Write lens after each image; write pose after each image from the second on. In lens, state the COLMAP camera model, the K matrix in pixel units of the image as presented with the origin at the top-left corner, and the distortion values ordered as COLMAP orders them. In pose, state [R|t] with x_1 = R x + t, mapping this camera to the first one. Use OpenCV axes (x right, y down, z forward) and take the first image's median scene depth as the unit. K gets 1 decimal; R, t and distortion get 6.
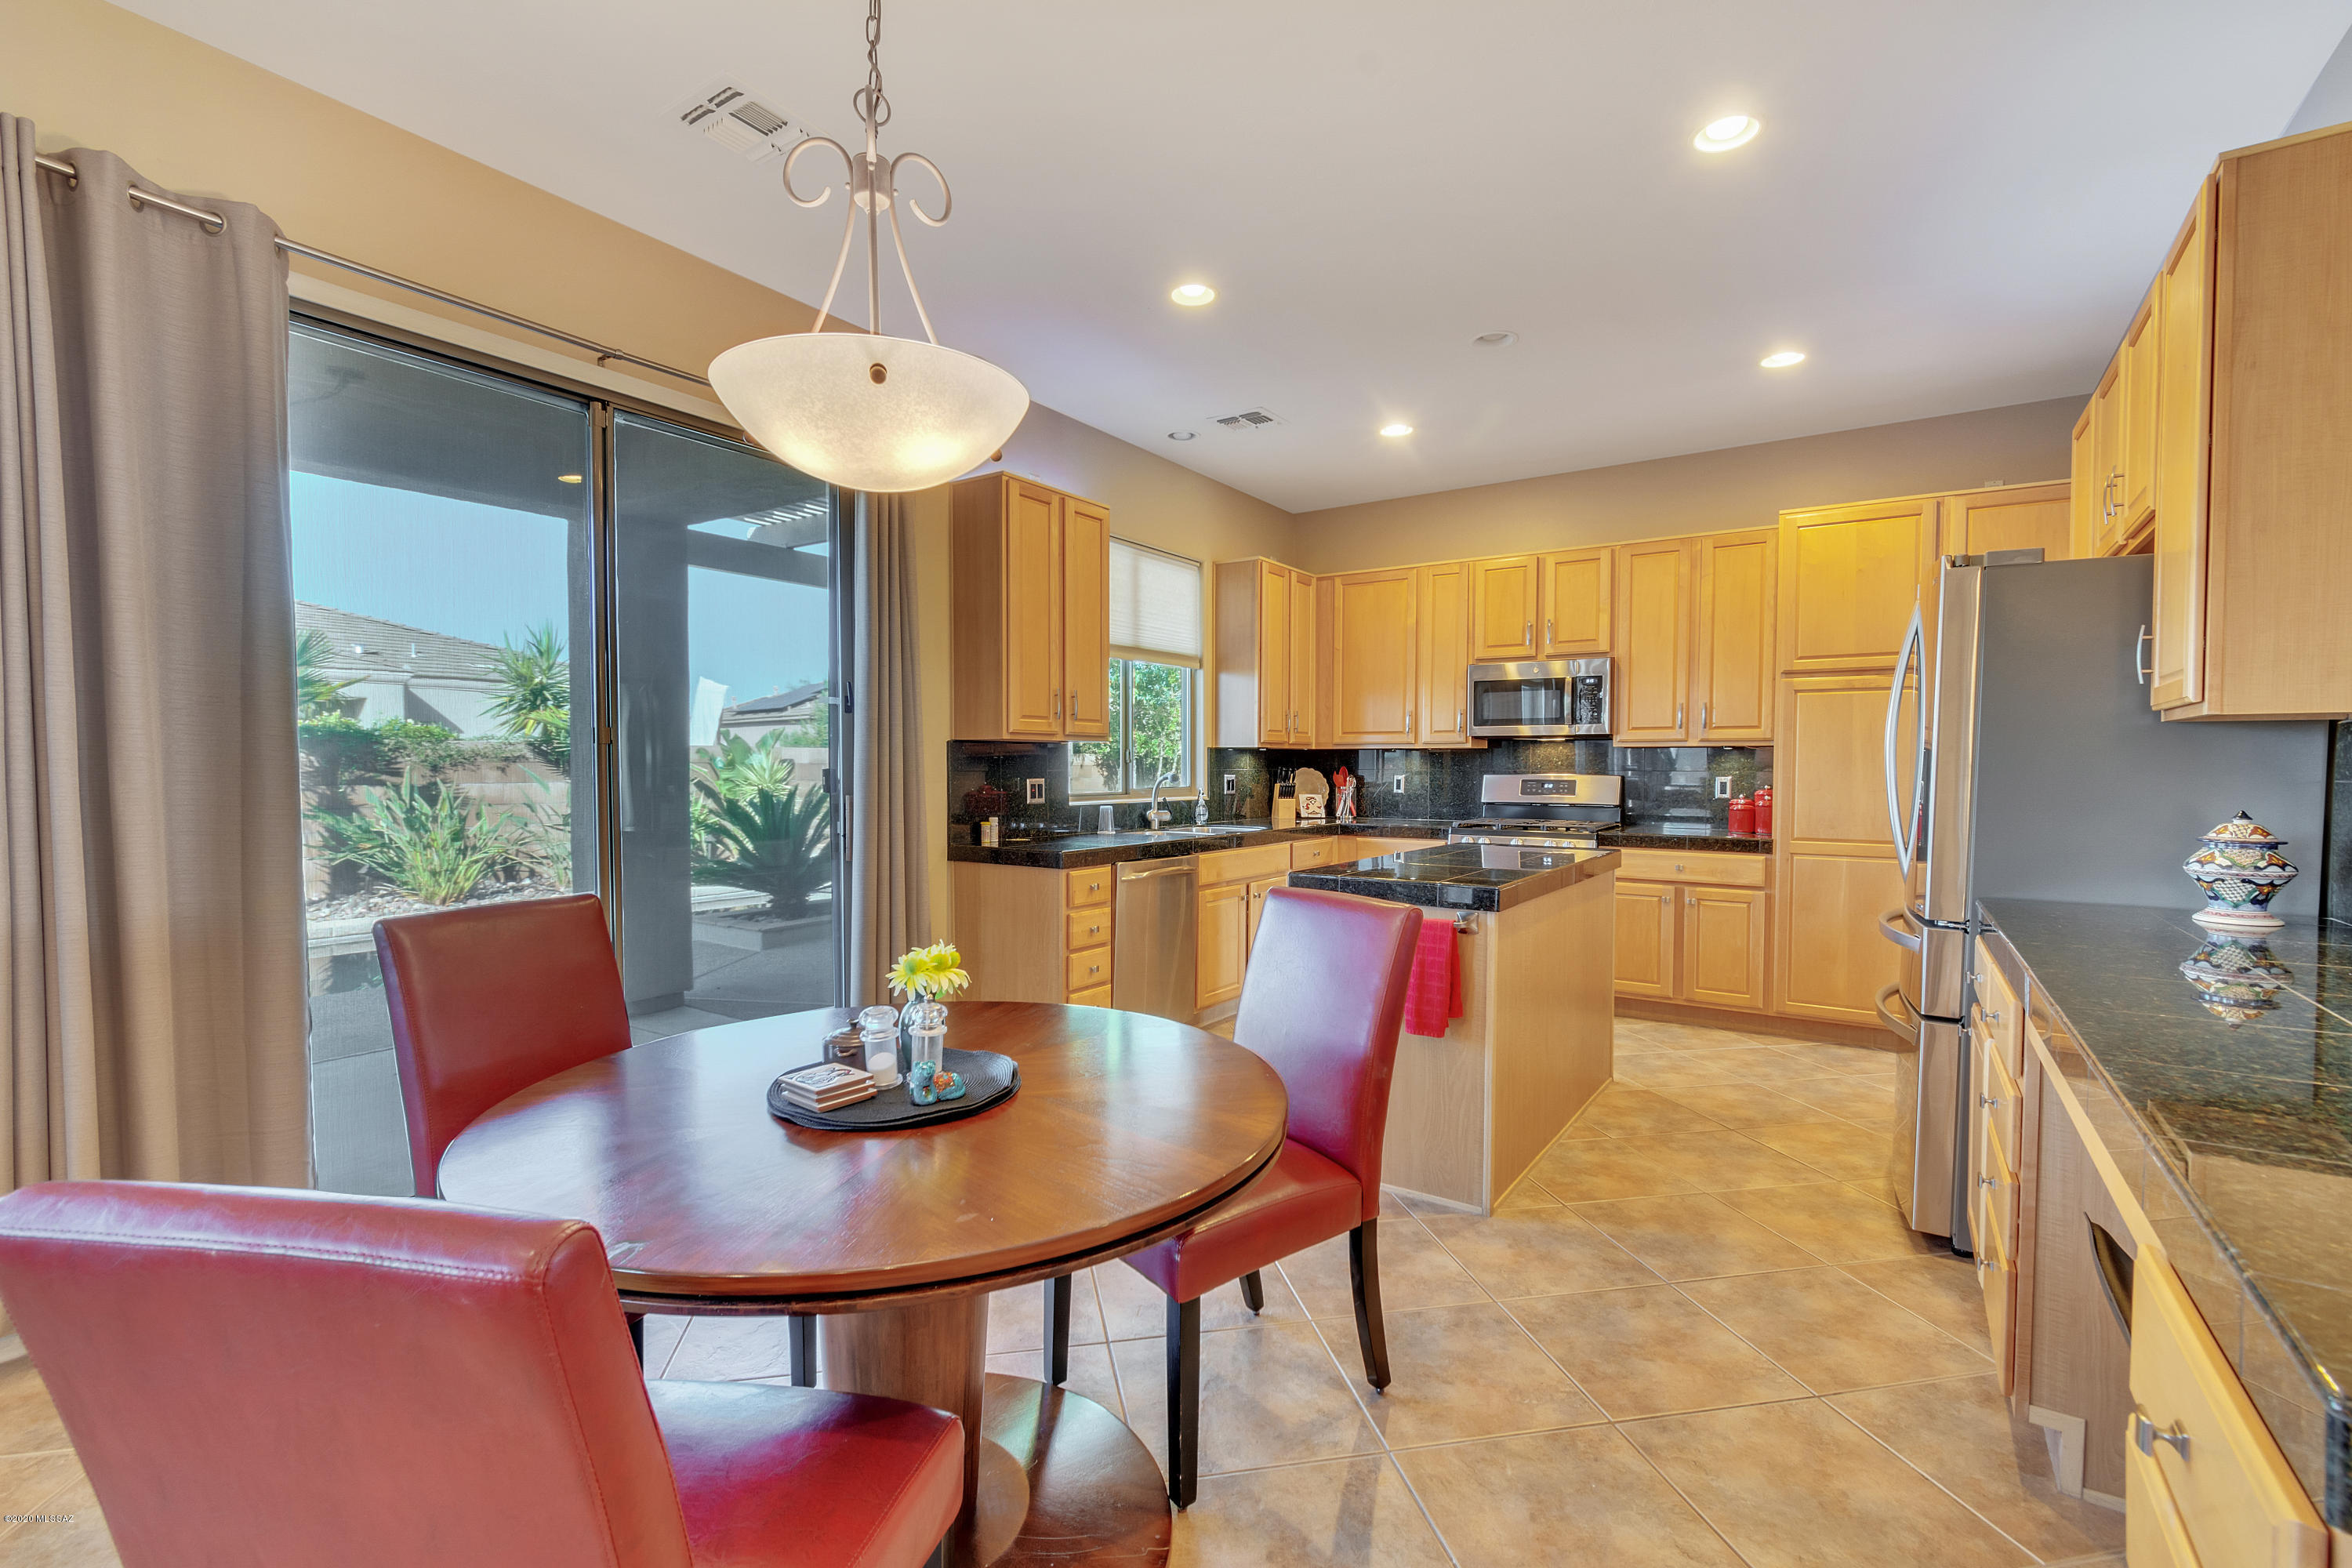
lens RADIAL K [[1052.9, 0, 1174.7], [0, 1052.9, 819.9], [0, 0, 1]] dist [0.000462, -0.000153]
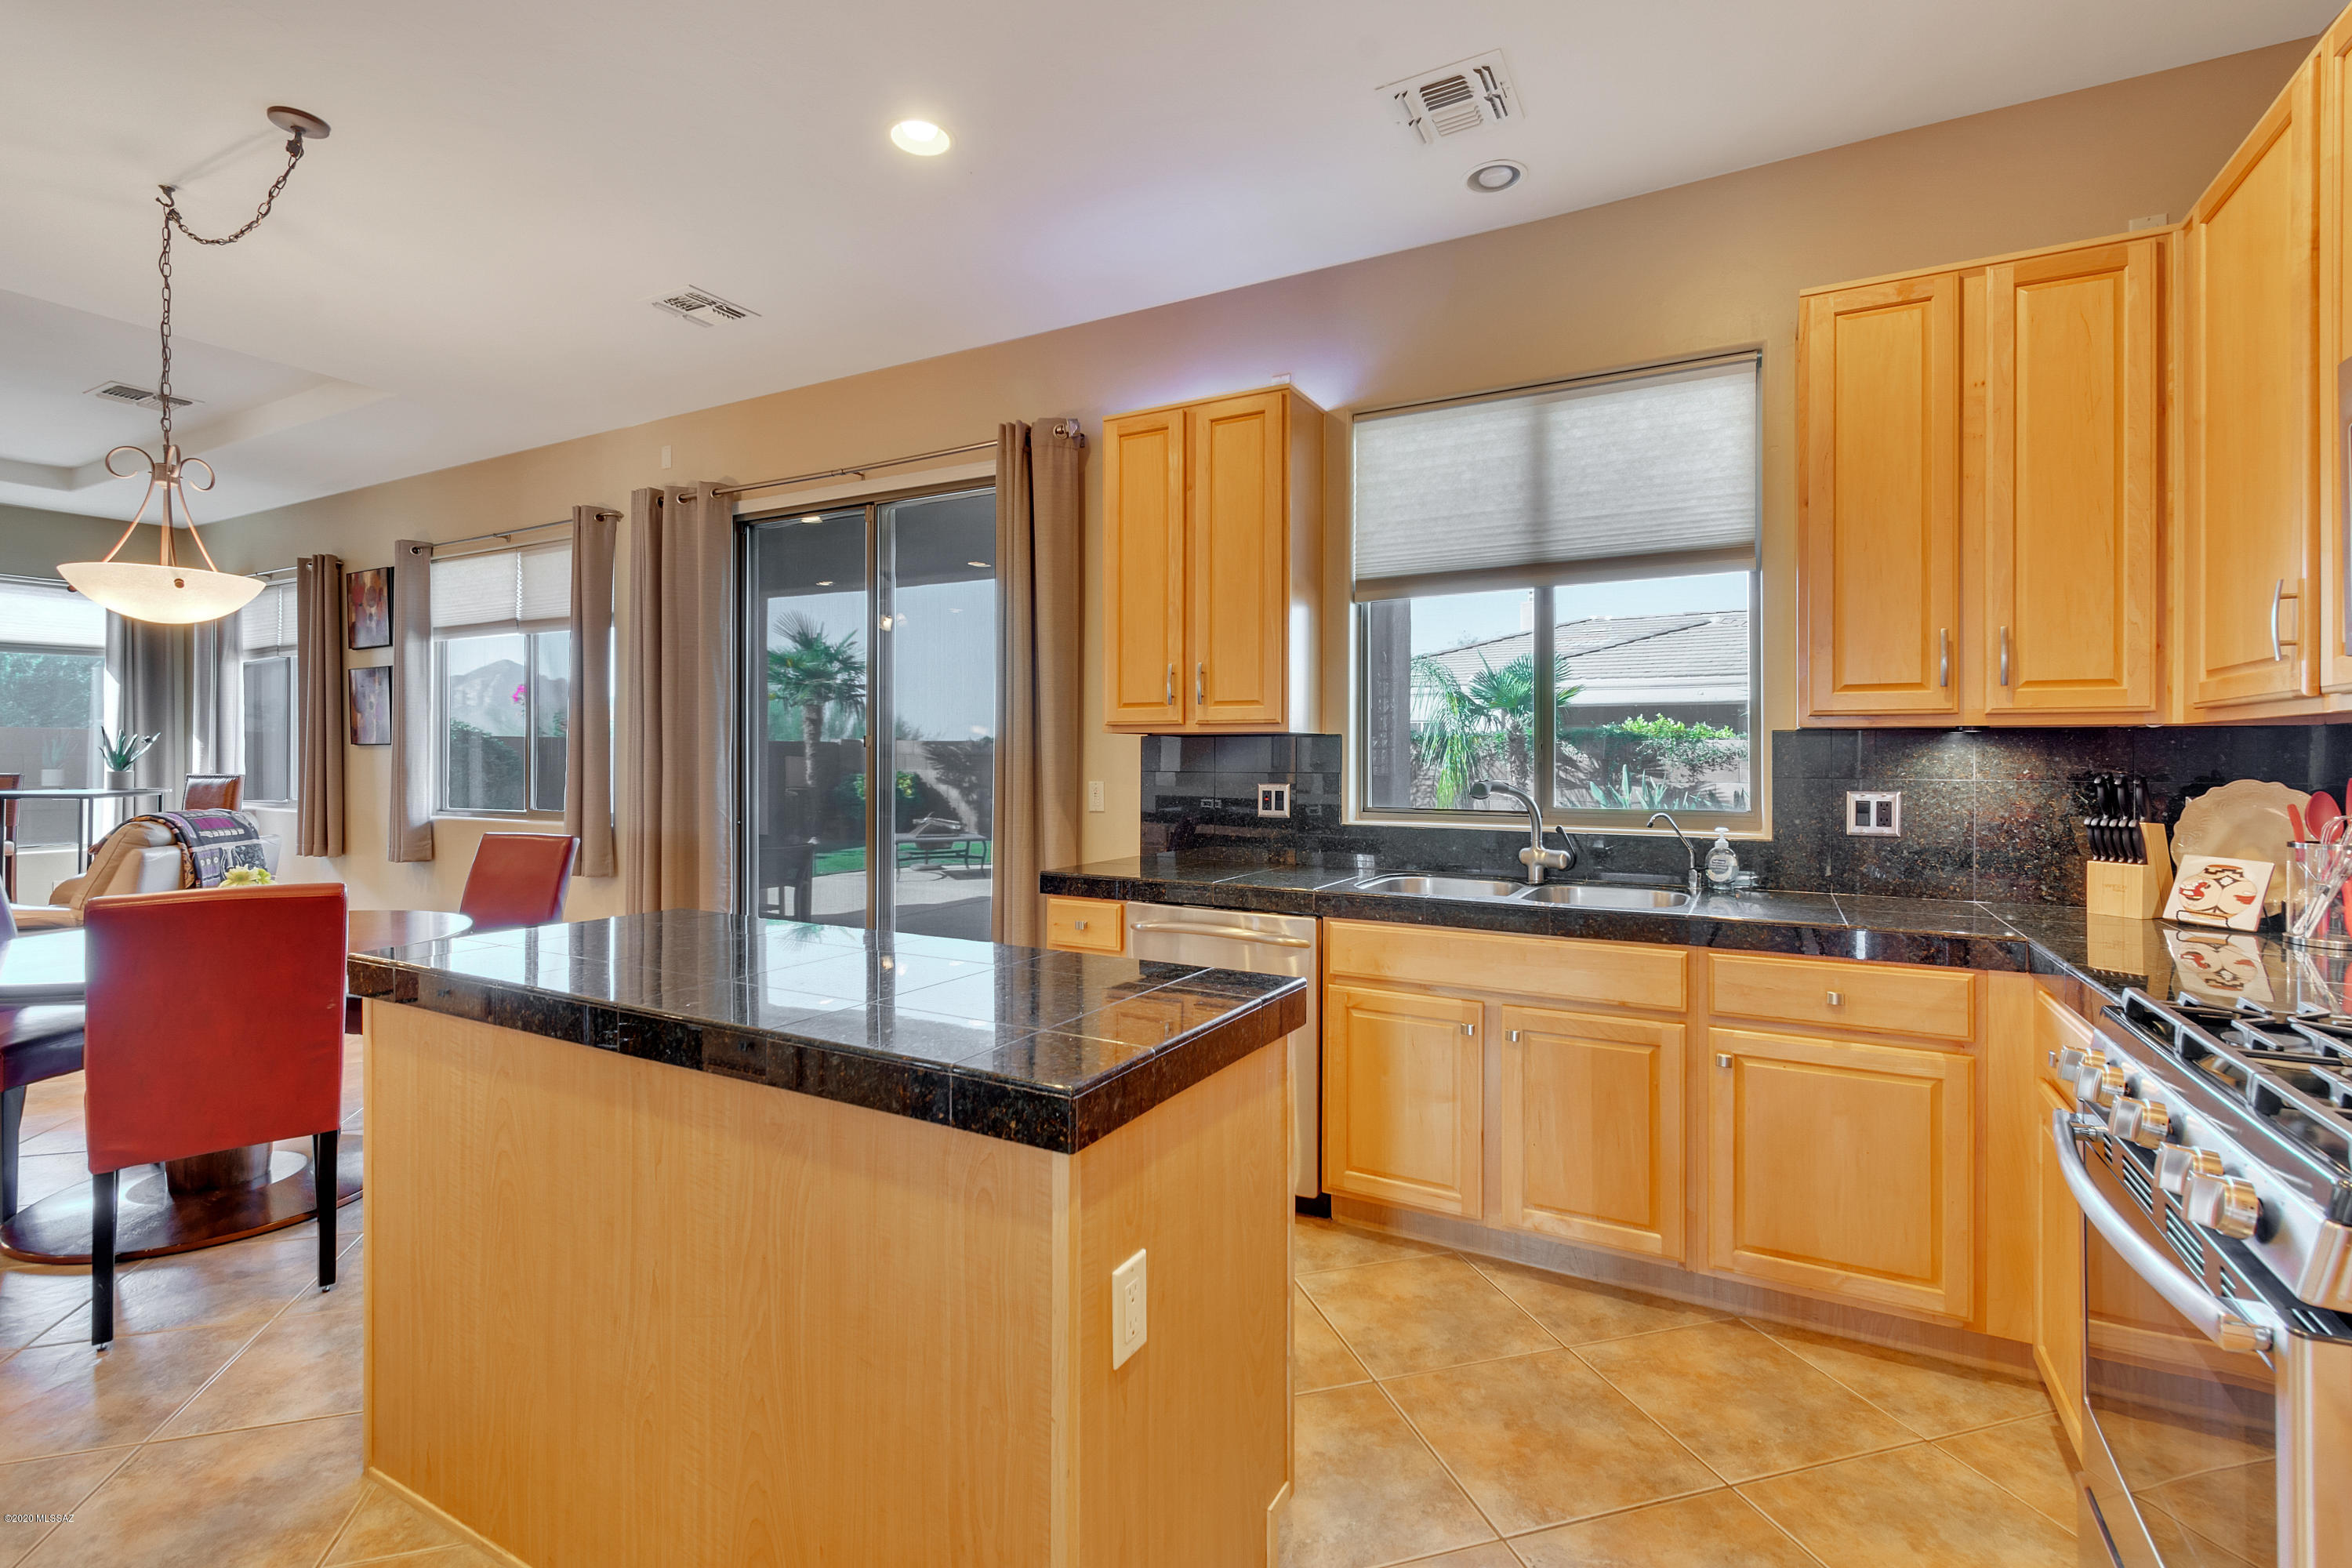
lens RADIAL K [[1059.0, 0, 1181.4], [0, 1059.0, 758.9], [0, 0, 1]] dist [0.000207, -0.000573]
pose [[0.072221, -0.000529, -0.997389, 0.587303], [-0.056838, 0.998373, -0.004645, -0.047530], [0.995768, 0.057025, 0.072073, 0.858835]]
